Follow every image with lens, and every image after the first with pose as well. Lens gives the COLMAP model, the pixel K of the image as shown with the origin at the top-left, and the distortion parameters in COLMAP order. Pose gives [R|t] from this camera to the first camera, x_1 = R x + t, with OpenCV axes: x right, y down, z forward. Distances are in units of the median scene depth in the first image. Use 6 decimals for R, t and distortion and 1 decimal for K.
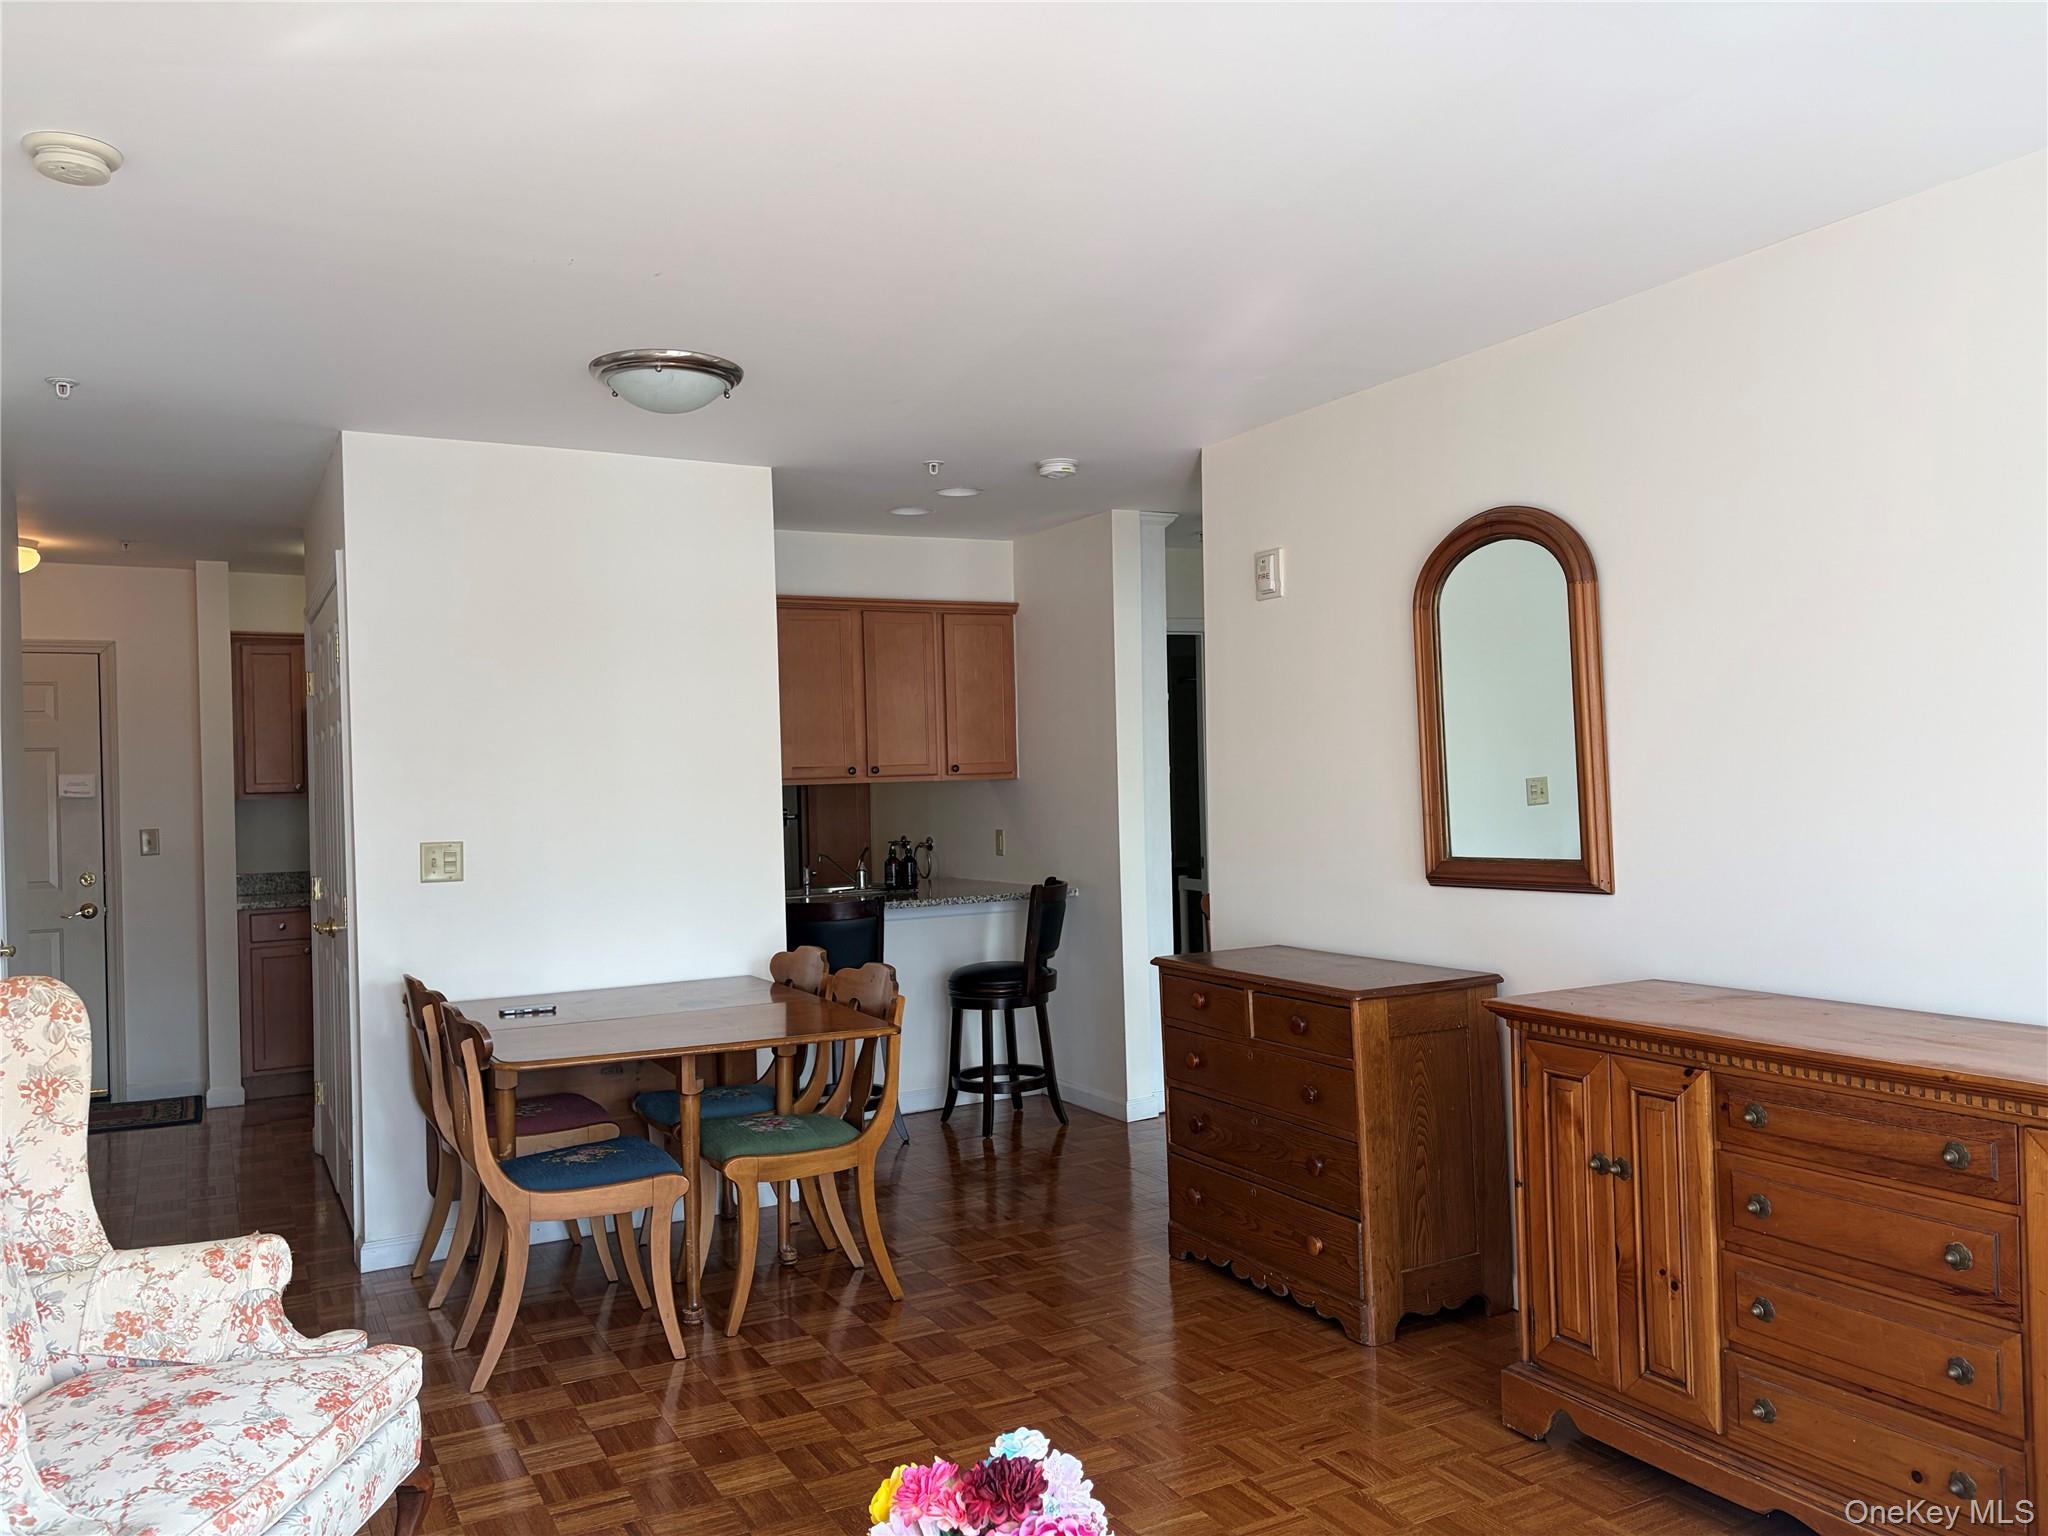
lens RADIAL K [[1543.7, 0, 1025.4], [0, 1543.7, 765.9], [0, 0, 1]] dist [0.052075, -0.063761]
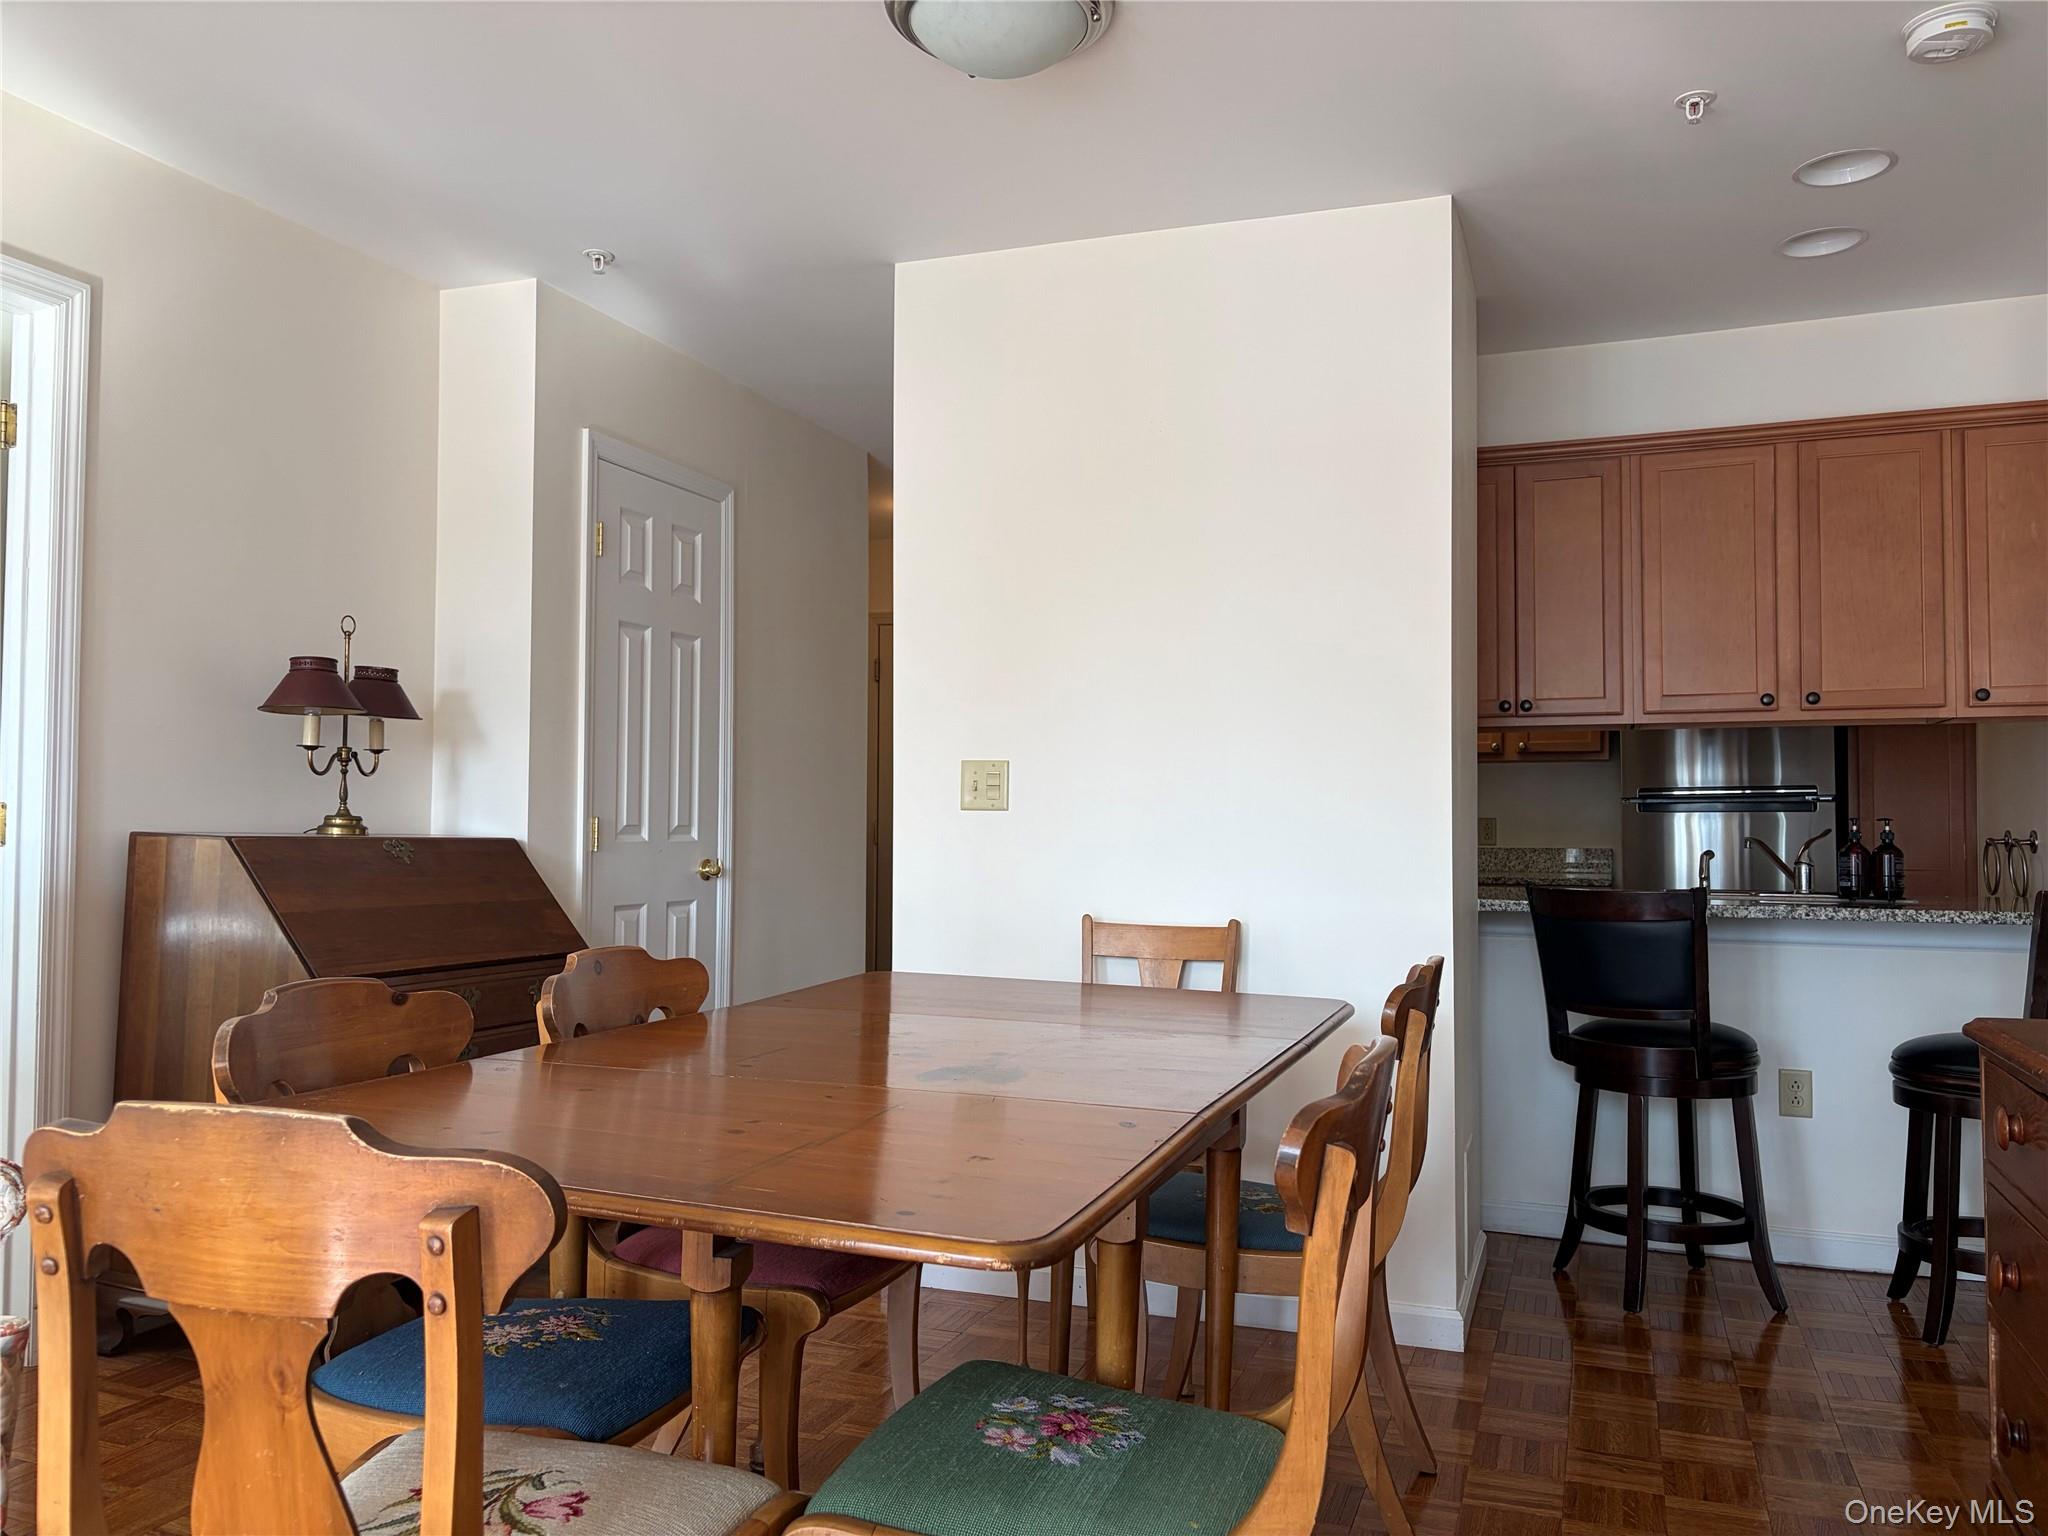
lens RADIAL K [[1543.7, 0, 1036.6], [0, 1543.7, 757.2], [0, 0, 1]] dist [0.052075, -0.063761]
pose [[0.659904, -0.003786, -0.751340, 0.306498], [-0.020525, 0.999523, -0.023064, 0.087742], [0.751069, 0.030642, 0.659512, 0.663850]]
